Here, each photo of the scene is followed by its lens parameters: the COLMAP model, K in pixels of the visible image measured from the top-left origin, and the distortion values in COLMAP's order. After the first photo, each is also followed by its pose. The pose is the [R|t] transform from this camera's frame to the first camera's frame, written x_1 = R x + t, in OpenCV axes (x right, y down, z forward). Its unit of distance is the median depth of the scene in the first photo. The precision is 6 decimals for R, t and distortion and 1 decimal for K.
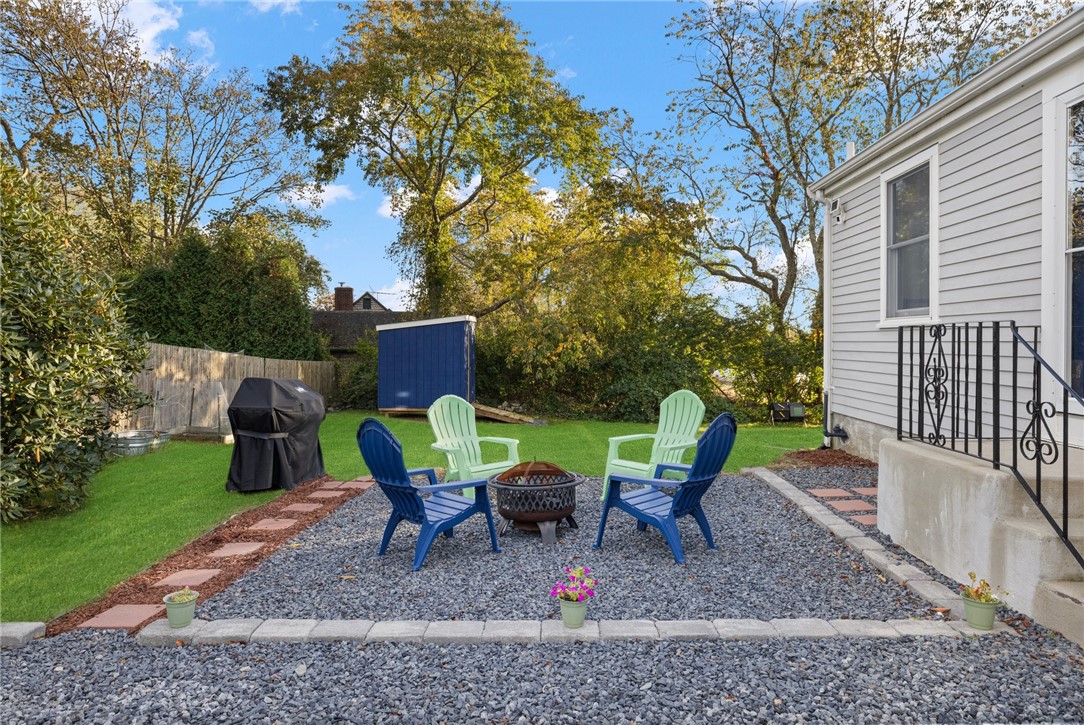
lens RADIAL K [[655.6, 0, 546.8], [0, 655.6, 356.4], [0, 0, 1]] dist [0.003948, 0.001075]
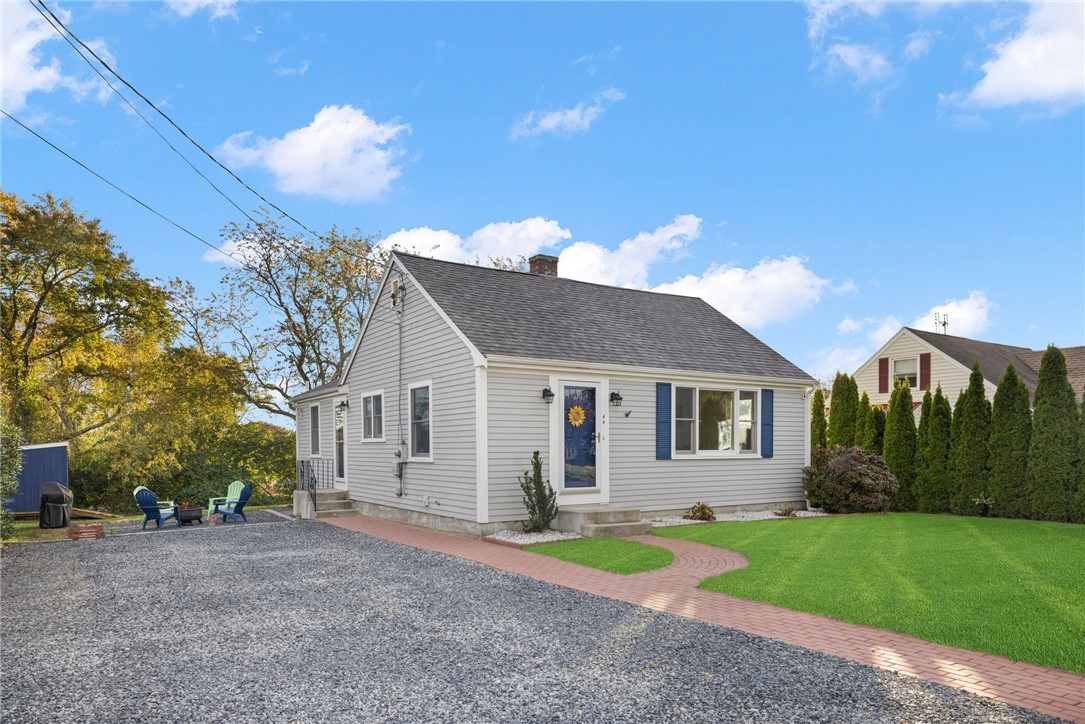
lens RADIAL K [[701.6, 0, 540.0], [0, 701.6, 456.9], [0, 0, 1]] dist [-0.003702, -0.000580]
pose [[0.818961, -0.013729, 0.573685, -0.124084], [0.019952, 0.999791, -0.004557, -0.003695], [-0.573502, 0.015178, 0.819064, -0.608151]]
